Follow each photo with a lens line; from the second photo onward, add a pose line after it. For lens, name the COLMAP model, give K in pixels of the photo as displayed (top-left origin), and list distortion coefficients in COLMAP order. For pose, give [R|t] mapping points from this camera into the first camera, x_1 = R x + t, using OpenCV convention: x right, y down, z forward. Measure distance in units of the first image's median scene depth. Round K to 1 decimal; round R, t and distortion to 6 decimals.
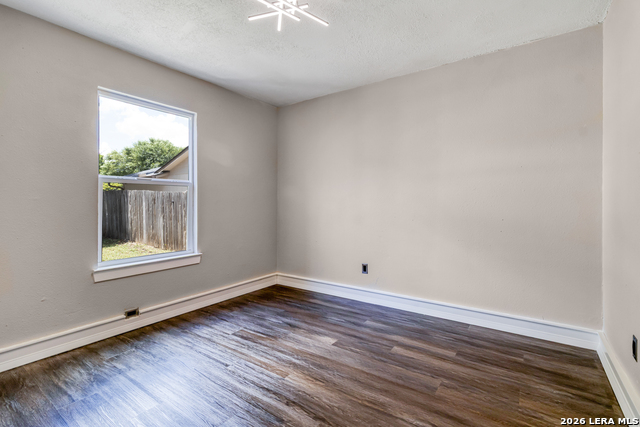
lens RADIAL K [[298.4, 0, 319.3], [0, 298.4, 211.0], [0, 0, 1]] dist [0.009772, 0.001062]
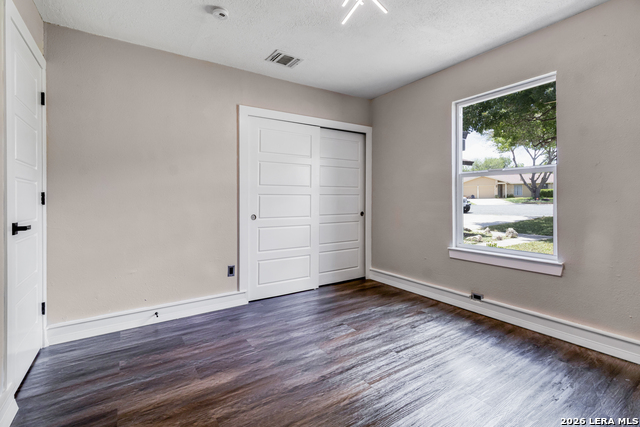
lens RADIAL K [[298.4, 0, 317.6], [0, 298.4, 198.0], [0, 0, 1]] dist [0.009772, 0.001062]
pose [[-0.371430, 0.001791, -0.928459, 0.632396], [-0.008822, 0.999946, 0.005458, -0.015824], [0.928419, 0.010218, -0.371394, 0.942322]]
